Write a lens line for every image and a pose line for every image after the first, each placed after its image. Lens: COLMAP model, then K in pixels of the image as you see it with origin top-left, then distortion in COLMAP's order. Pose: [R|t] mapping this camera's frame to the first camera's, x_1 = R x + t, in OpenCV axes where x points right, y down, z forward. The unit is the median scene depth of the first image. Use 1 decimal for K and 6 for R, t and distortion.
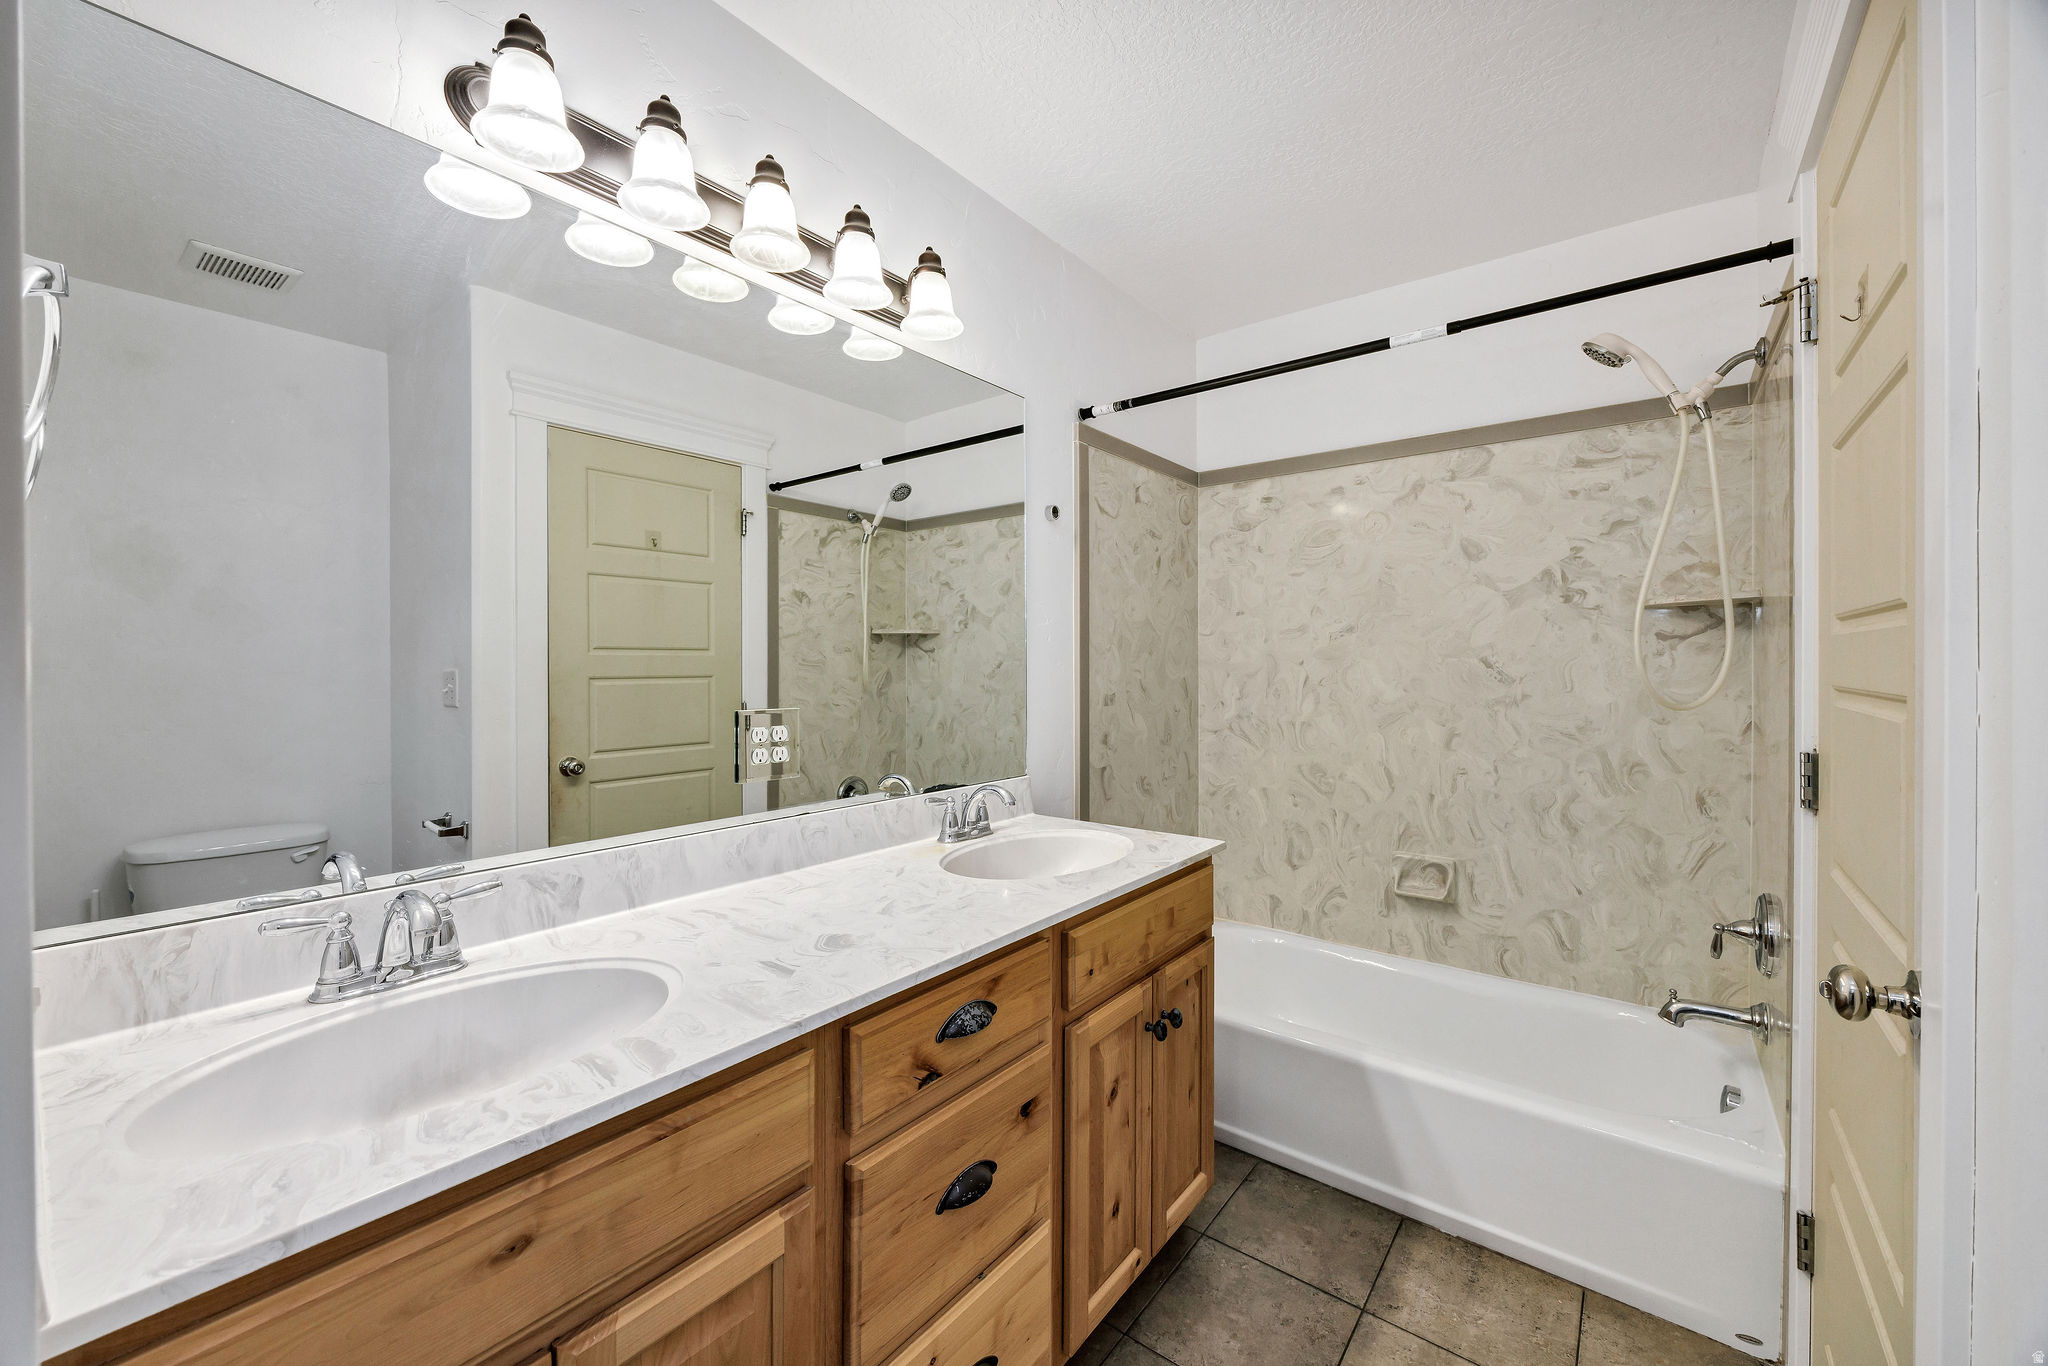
lens RADIAL K [[794.7, 0, 1010.5], [0, 794.7, 676.1], [0, 0, 1]] dist [-0.007640, 0.000683]
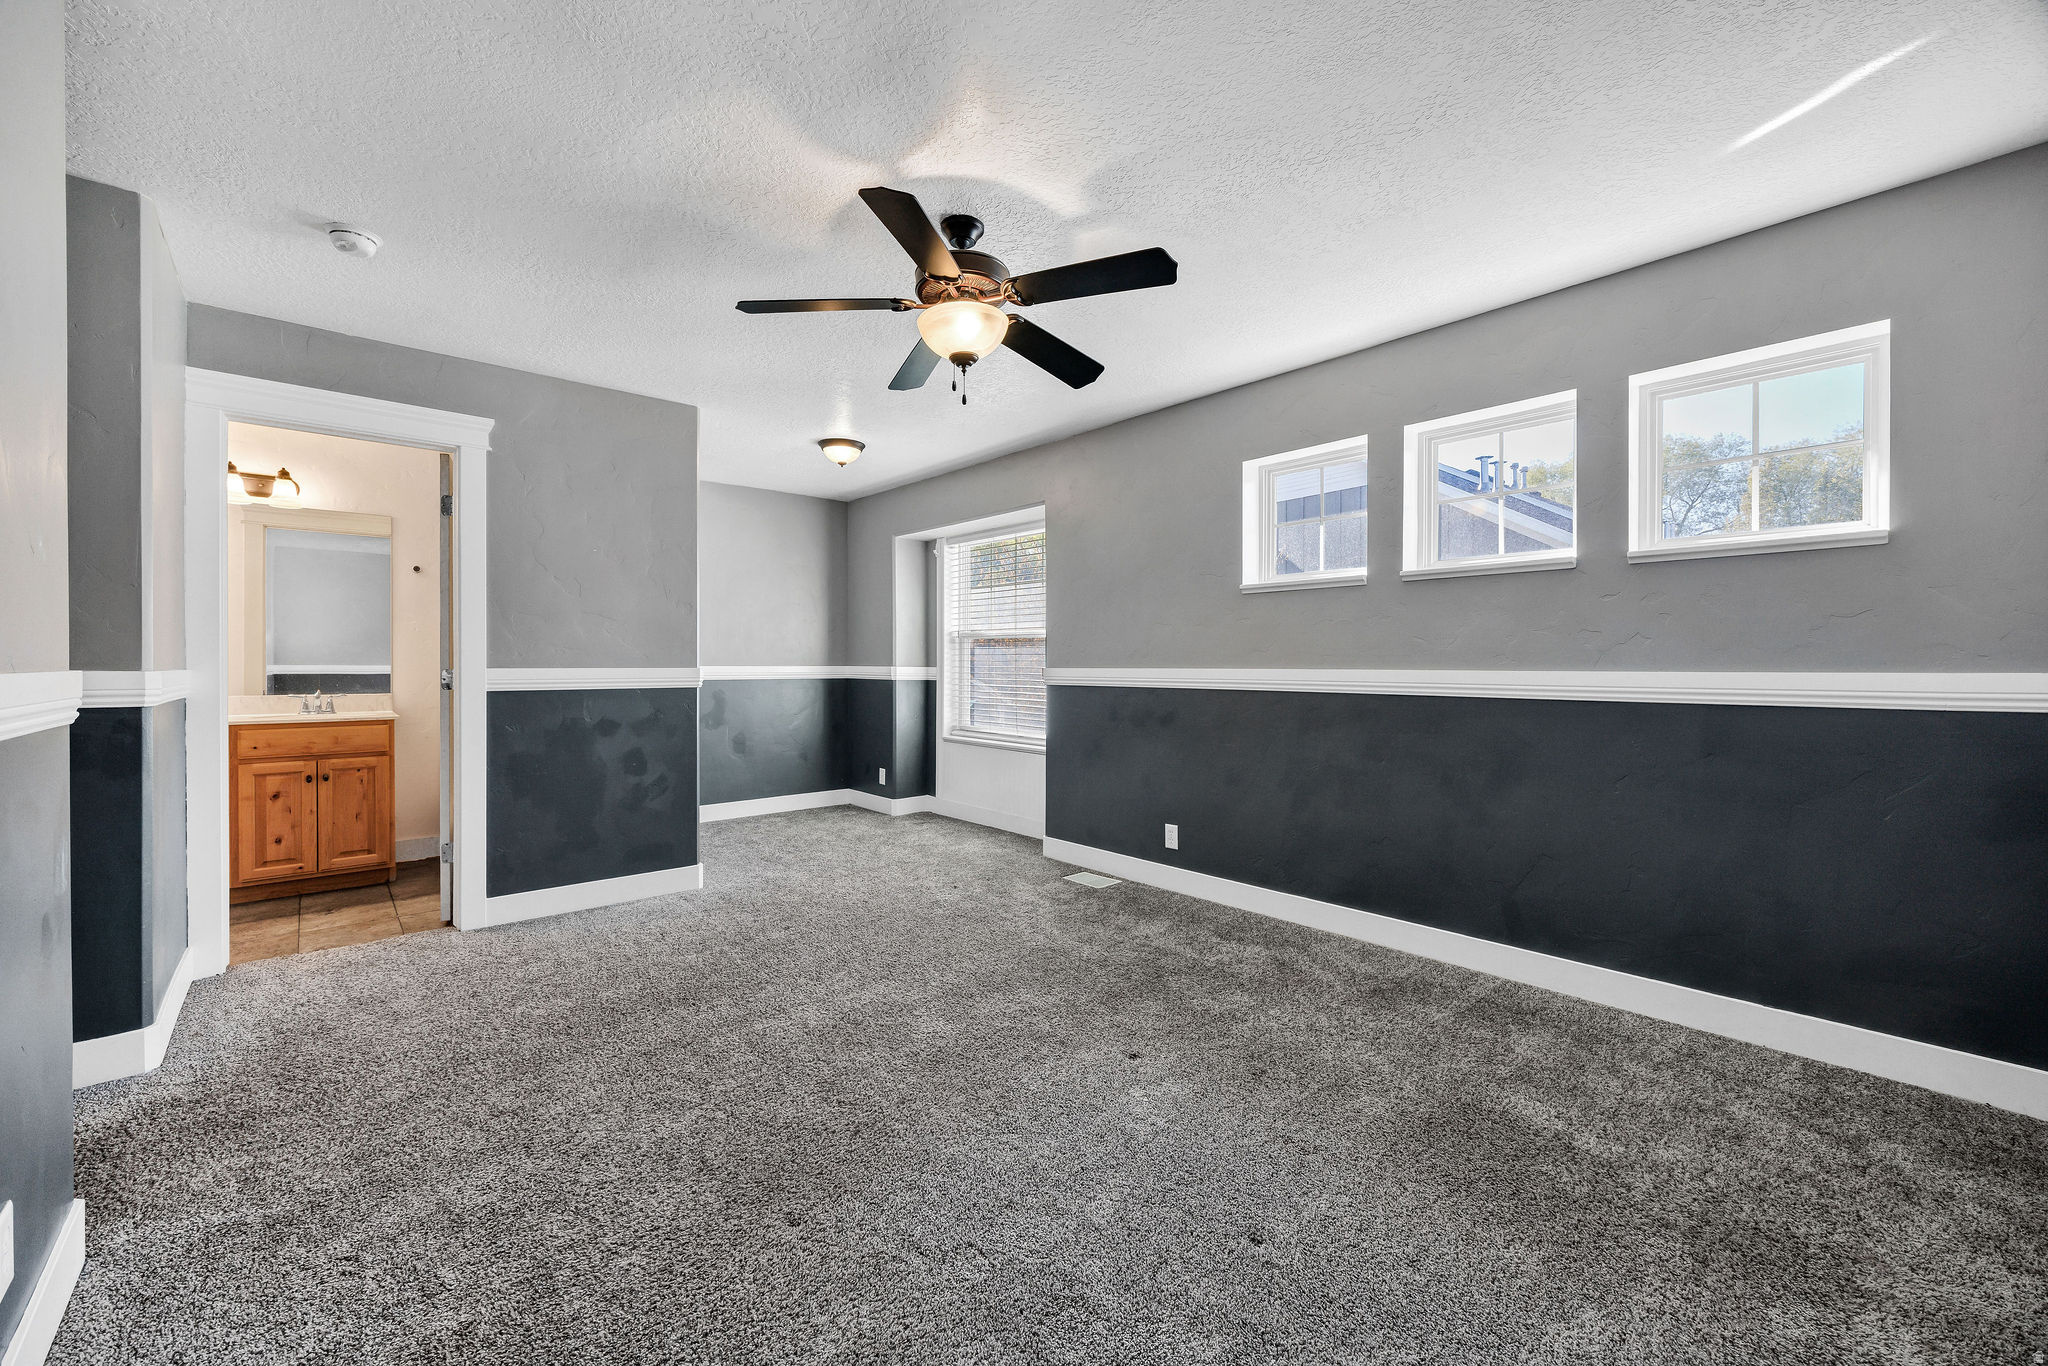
lens RADIAL K [[797.1, 0, 1004.7], [0, 797.1, 677.0], [0, 0, 1]] dist [-0.001708, -0.000003]
pose [[0.983546, 0.006805, -0.180532, 3.128682], [-0.005797, 0.999965, 0.006112, 0.093572], [0.180567, -0.004965, 0.983550, -1.237603]]
